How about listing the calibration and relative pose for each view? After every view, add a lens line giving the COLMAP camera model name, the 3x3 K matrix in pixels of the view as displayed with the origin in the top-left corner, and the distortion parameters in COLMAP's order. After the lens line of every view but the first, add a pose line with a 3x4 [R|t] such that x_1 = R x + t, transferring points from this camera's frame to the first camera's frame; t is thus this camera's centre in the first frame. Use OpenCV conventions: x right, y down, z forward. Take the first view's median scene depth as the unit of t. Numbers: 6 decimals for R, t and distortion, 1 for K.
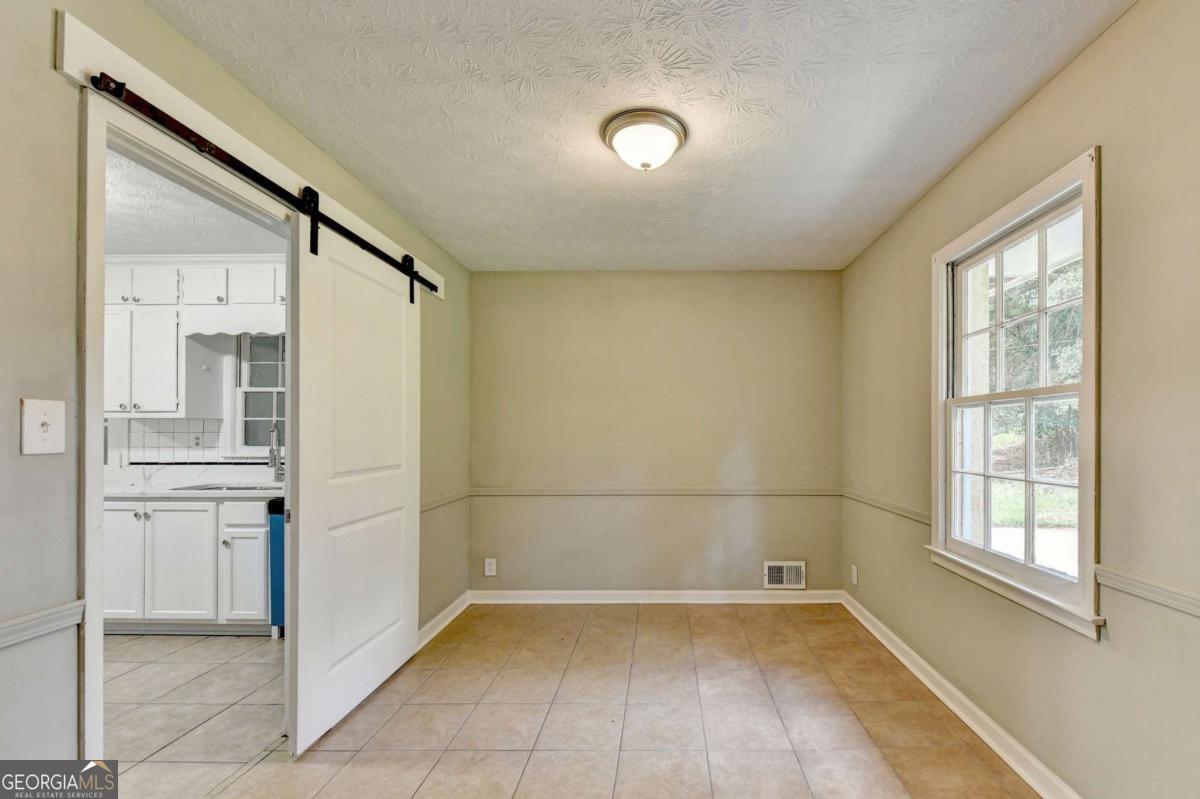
lens RADIAL K [[491.8, 0, 652.2], [0, 491.8, 431.2], [0, 0, 1]] dist [-0.006949, 0.000538]
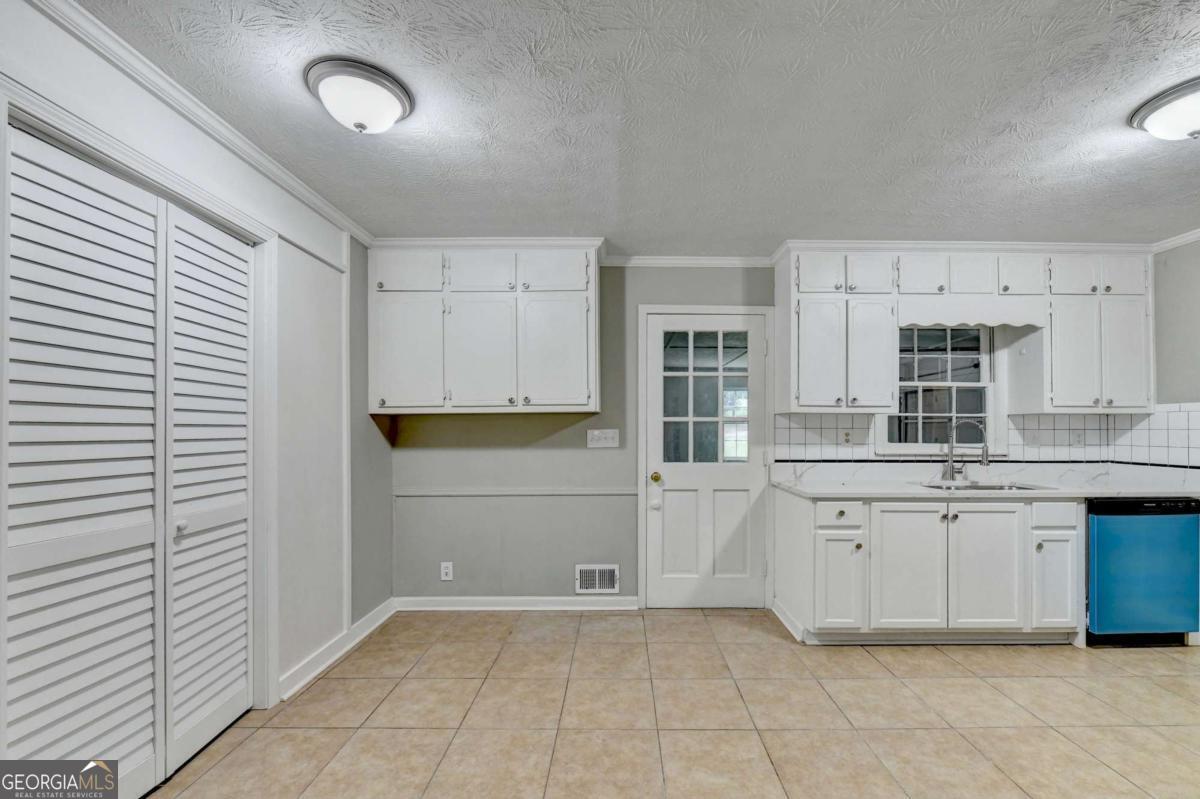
lens RADIAL K [[491.8, 0, 617.7], [0, 491.8, 423.5], [0, 0, 1]] dist [-0.006949, 0.000538]
pose [[0.999878, 0.003453, 0.015225, -1.407341], [-0.003411, 0.999990, -0.002821, -0.002792], [-0.015235, 0.002769, 0.999880, 0.055844]]
